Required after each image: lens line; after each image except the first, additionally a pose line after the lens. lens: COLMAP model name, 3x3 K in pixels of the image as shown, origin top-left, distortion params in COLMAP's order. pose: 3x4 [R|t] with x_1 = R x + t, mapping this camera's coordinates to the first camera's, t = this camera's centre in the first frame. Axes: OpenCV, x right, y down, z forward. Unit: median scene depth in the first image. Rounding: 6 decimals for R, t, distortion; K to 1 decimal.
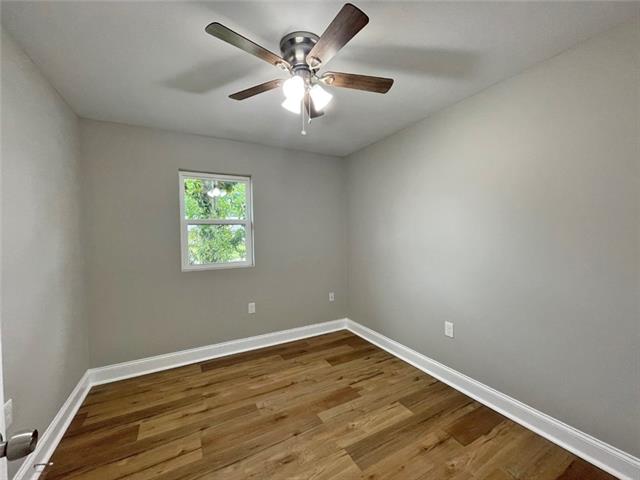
lens RADIAL K [[265.7, 0, 319.2], [0, 265.7, 238.2], [0, 0, 1]] dist [0.002146, 0.000242]
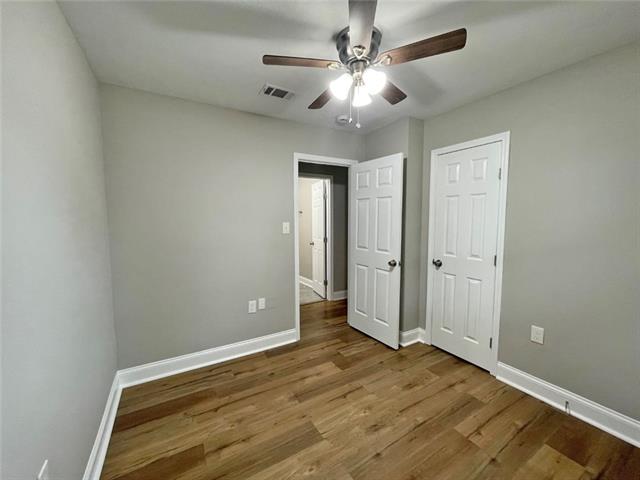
lens RADIAL K [[265.7, 0, 321.9], [0, 265.7, 241.0], [0, 0, 1]] dist [0.002146, 0.000242]
pose [[-0.998927, 0.023548, -0.039883, 0.119132], [0.019792, 0.995556, 0.092072, -0.048873], [0.041874, 0.091184, -0.994953, 1.854503]]
